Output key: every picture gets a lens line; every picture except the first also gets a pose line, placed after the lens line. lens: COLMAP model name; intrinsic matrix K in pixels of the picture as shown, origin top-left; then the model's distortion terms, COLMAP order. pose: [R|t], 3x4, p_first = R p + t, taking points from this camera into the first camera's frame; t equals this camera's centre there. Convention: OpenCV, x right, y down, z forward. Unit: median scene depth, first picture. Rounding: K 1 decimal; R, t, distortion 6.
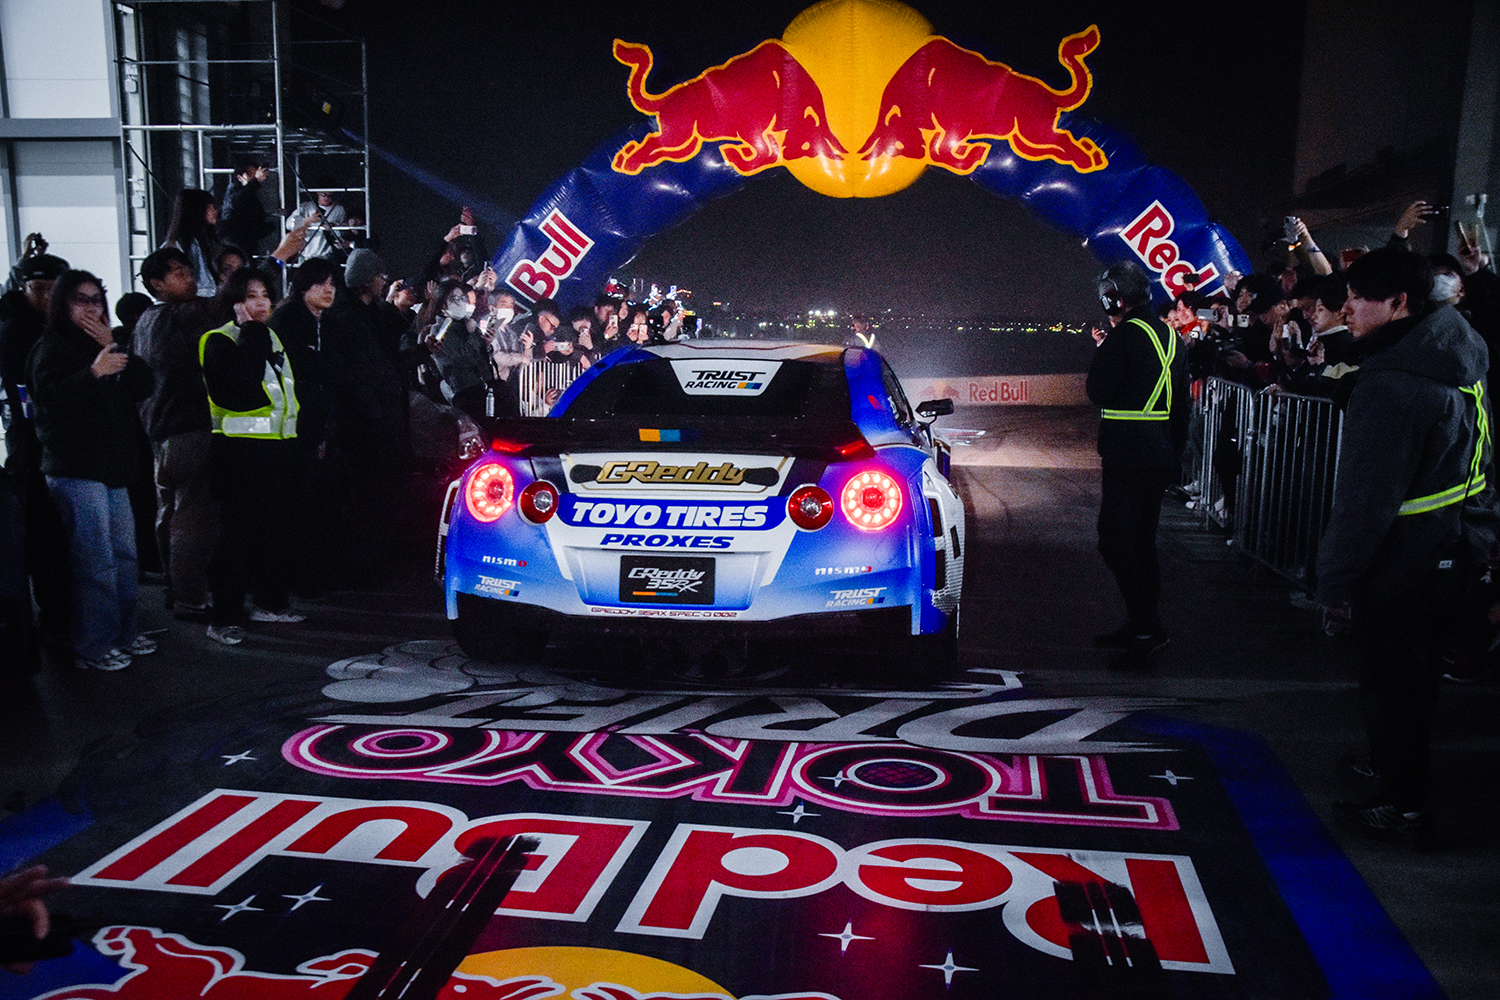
lens RADIAL K [[1303.4, 0, 750.0], [0, 1303.4, 500.0], [0, 0, 1]] dist [-0.064345, 0.001876]
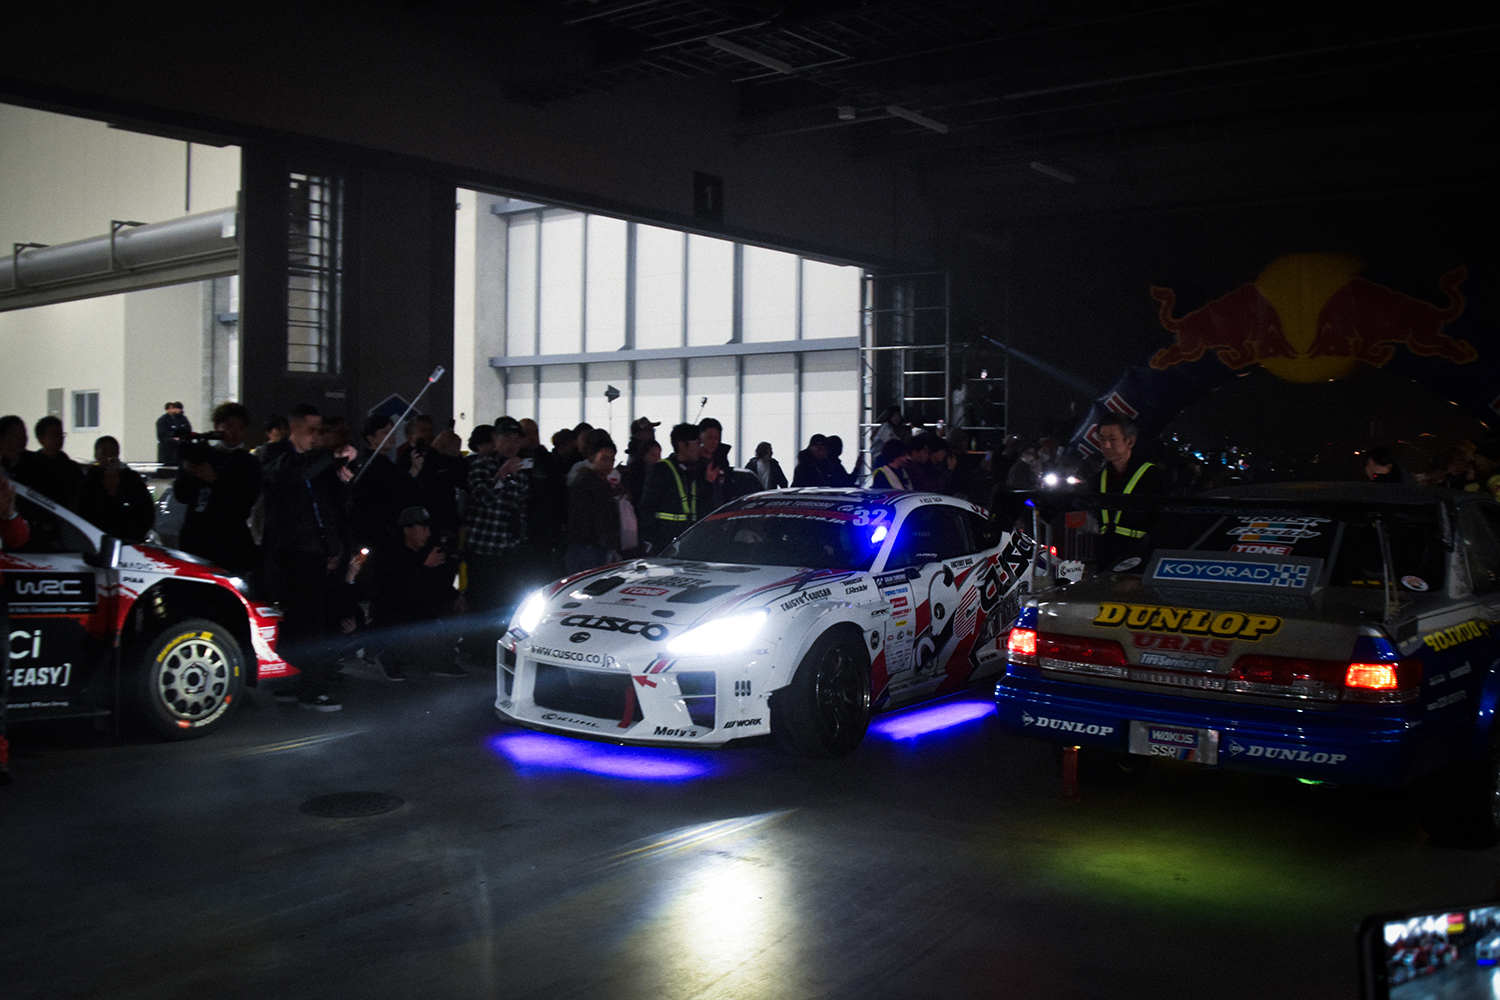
lens RADIAL K [[1399.3, 0, 750.0], [0, 1399.3, 500.0], [0, 0, 1]] dist [-0.210885, 0.274992]
pose [[0.866896, 0.021240, -0.498037, 0.368904], [-0.087212, 0.990145, -0.109576, 0.153326], [0.490802, 0.138425, 0.860205, -0.768269]]
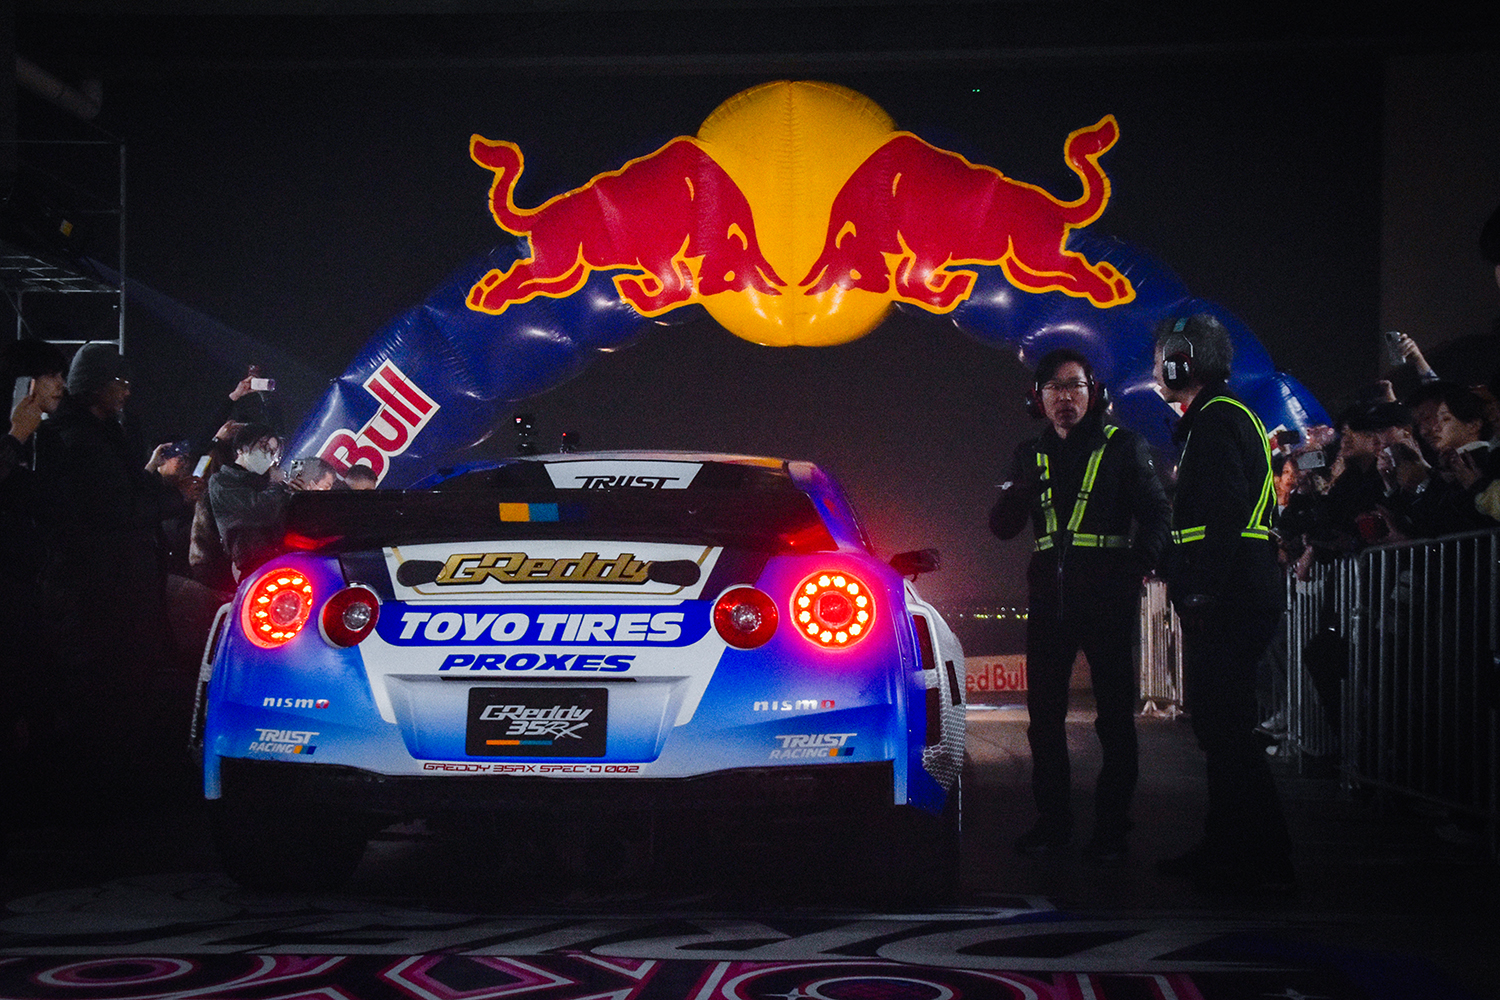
lens RADIAL K [[1779.5, 0, 744.0], [0, 1779.5, 525.1], [0, 0, 1]] dist [0.035968, 0.010041]
pose [[0.998655, 0.000797, 0.051837, -0.001806], [0.008765, 0.982895, -0.183959, 0.065130], [-0.051097, 0.184166, 0.981566, 0.028836]]
